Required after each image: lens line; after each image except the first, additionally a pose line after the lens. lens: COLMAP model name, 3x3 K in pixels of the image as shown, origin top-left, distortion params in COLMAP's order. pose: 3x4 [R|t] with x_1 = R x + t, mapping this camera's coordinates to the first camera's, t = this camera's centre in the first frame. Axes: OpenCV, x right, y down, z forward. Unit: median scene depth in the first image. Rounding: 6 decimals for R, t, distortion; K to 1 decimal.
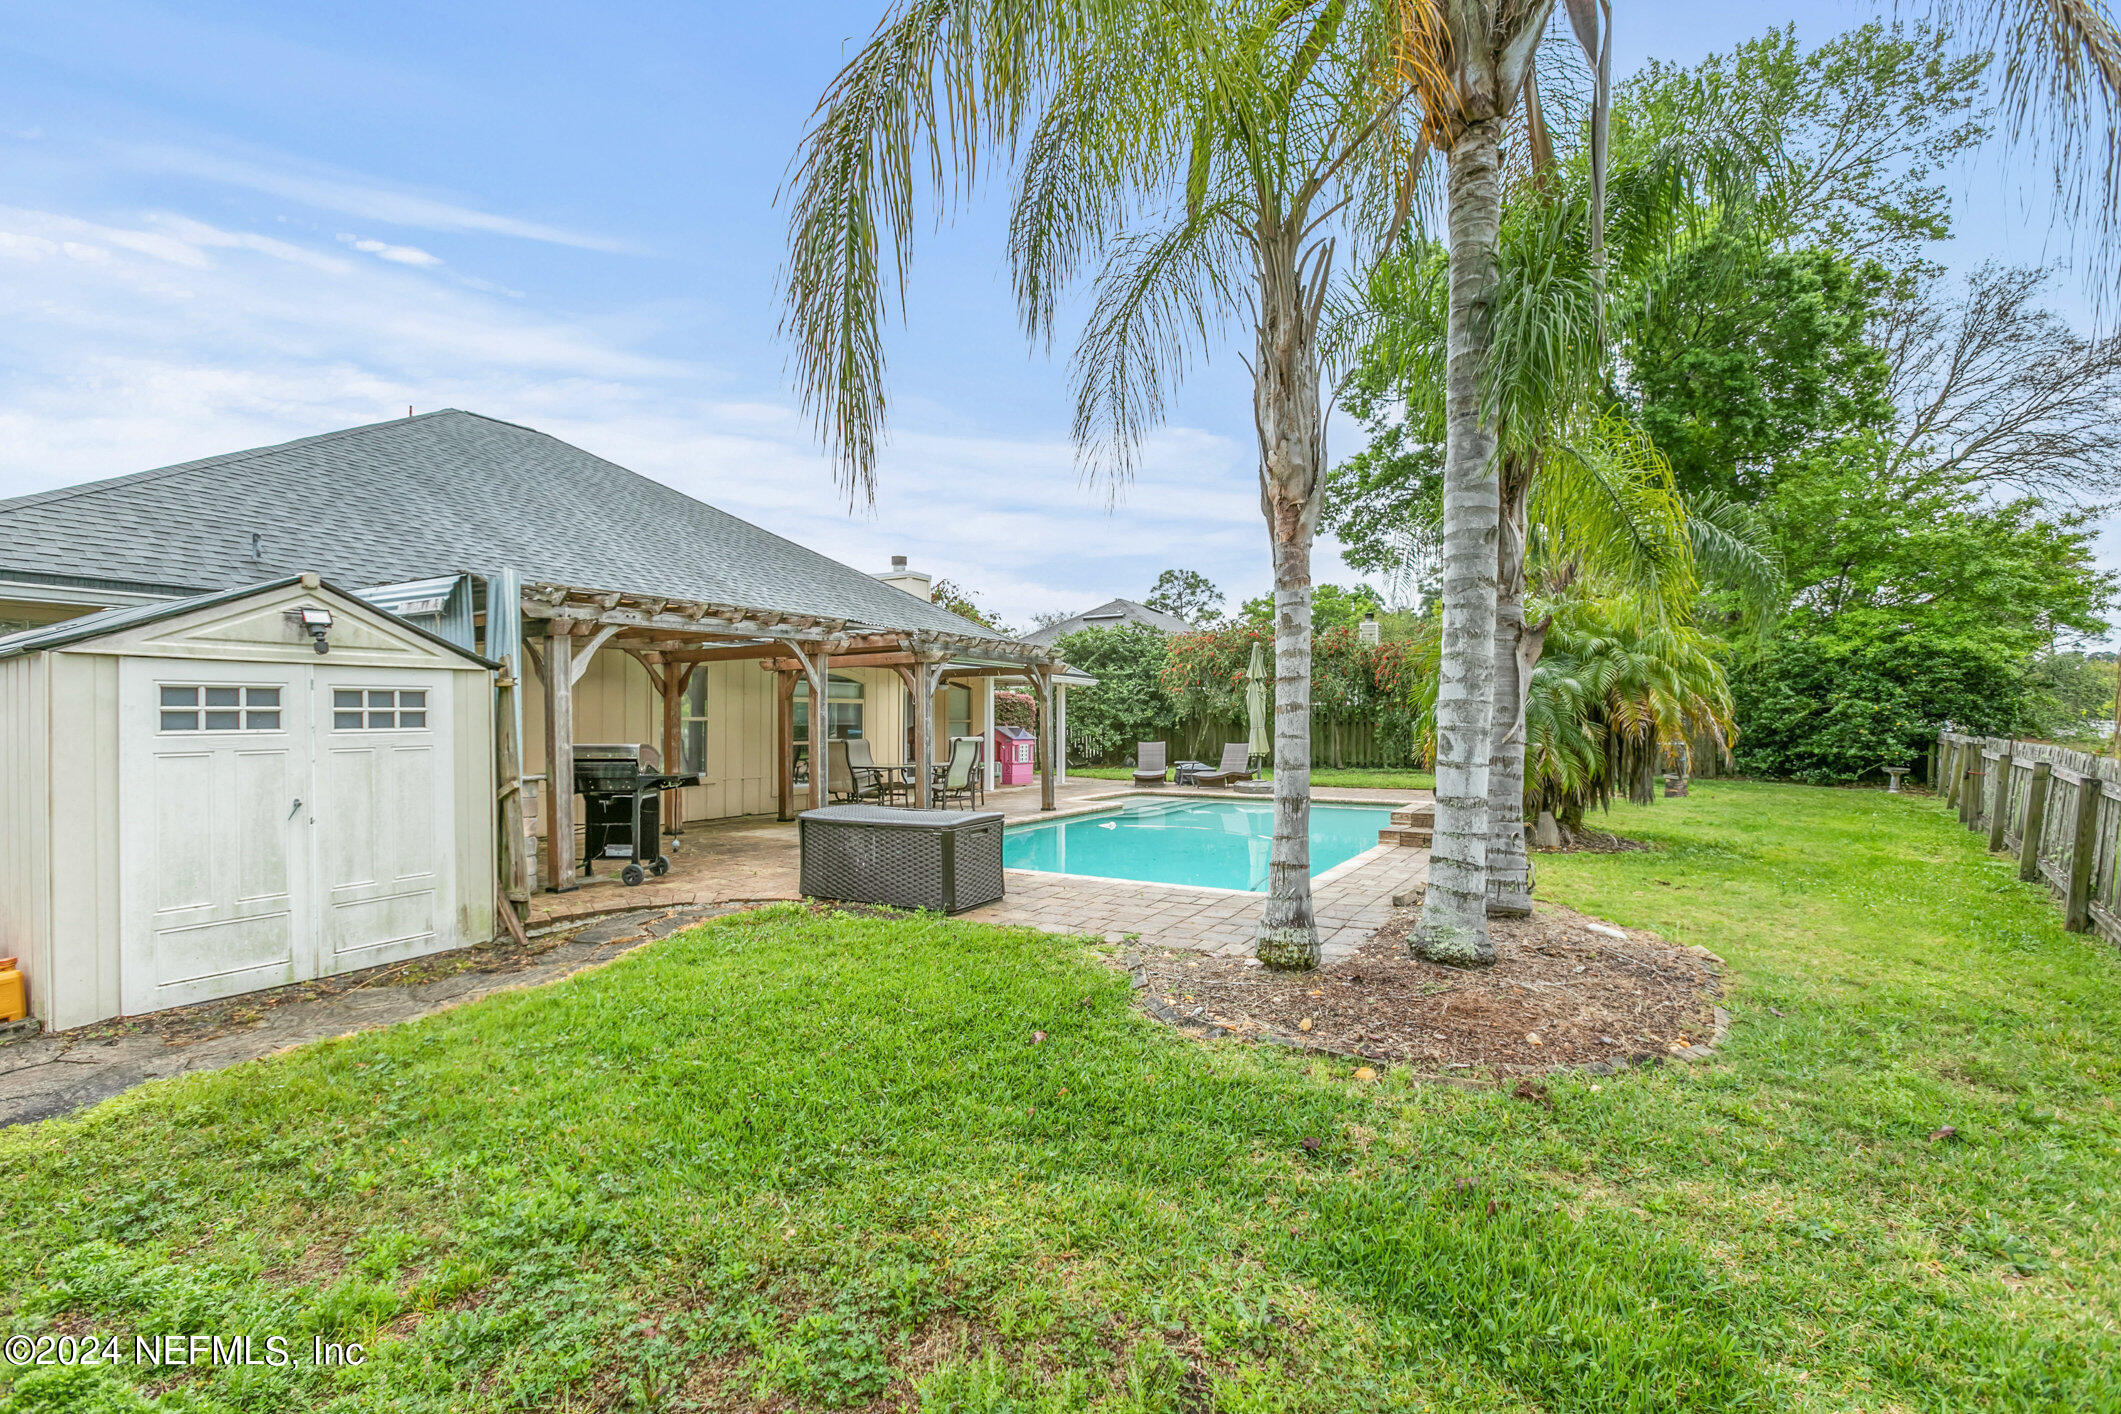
lens RADIAL K [[946.8, 0, 1084.7], [0, 946.8, 732.0], [0, 0, 1]] dist [0.000030, 0.000147]
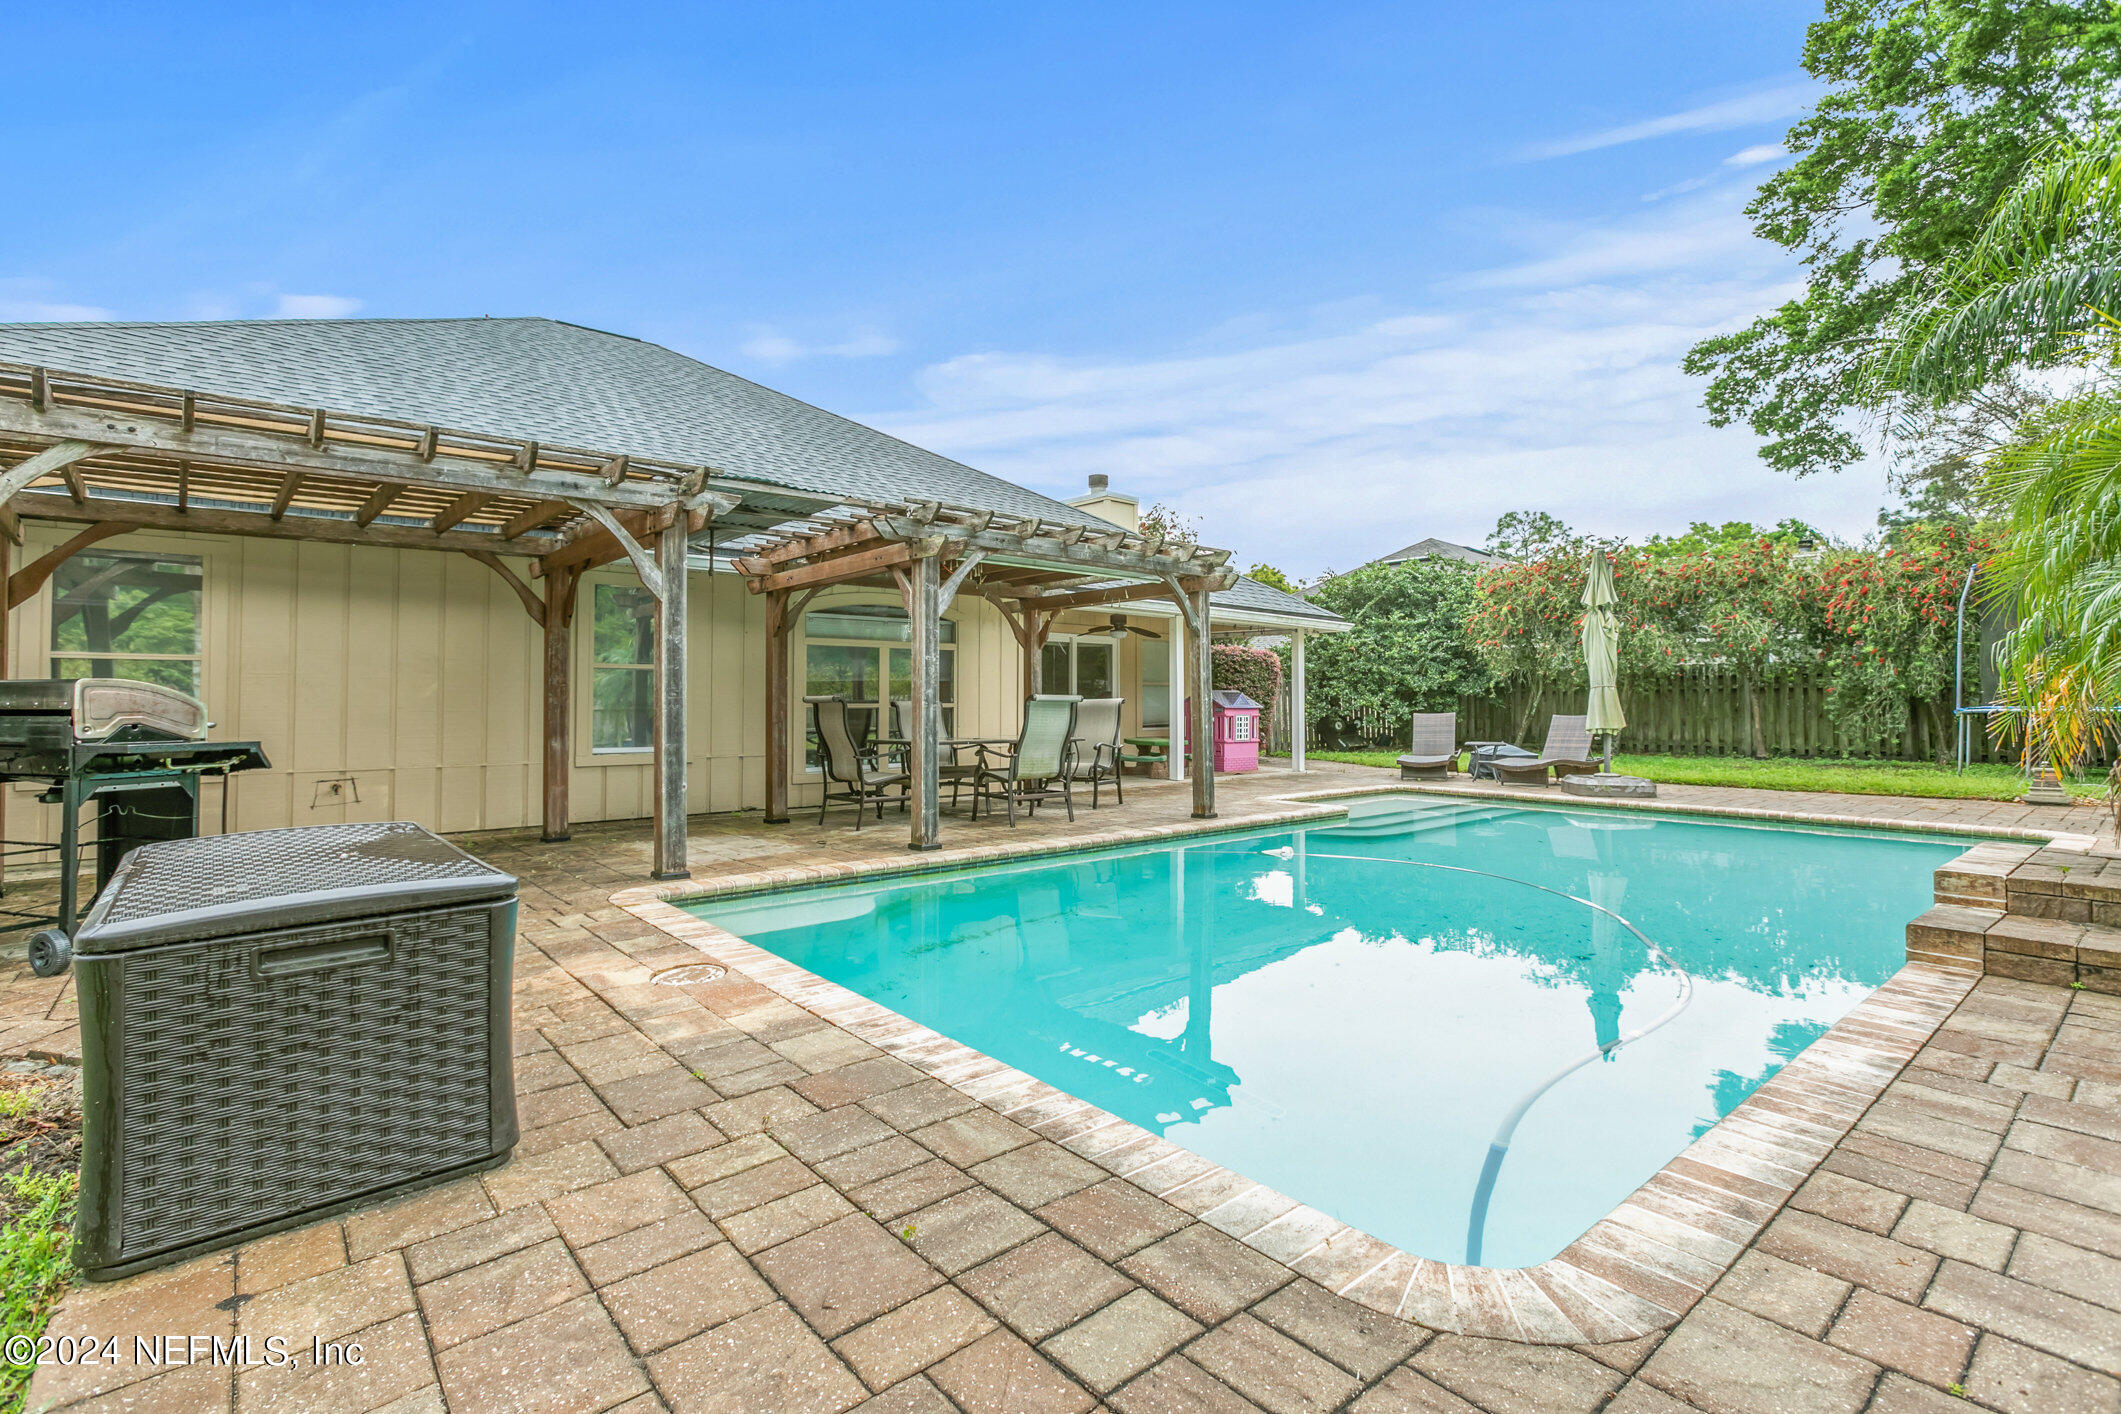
lens RADIAL K [[980.5, 0, 1081.2], [0, 980.5, 688.7], [0, 0, 1]] dist [-0.002572, 0.009576]
pose [[0.943184, -0.005017, -0.332234, 0.050855], [-0.003043, 0.999714, -0.023734, 0.008096], [0.332258, 0.023396, 0.942898, 0.200038]]
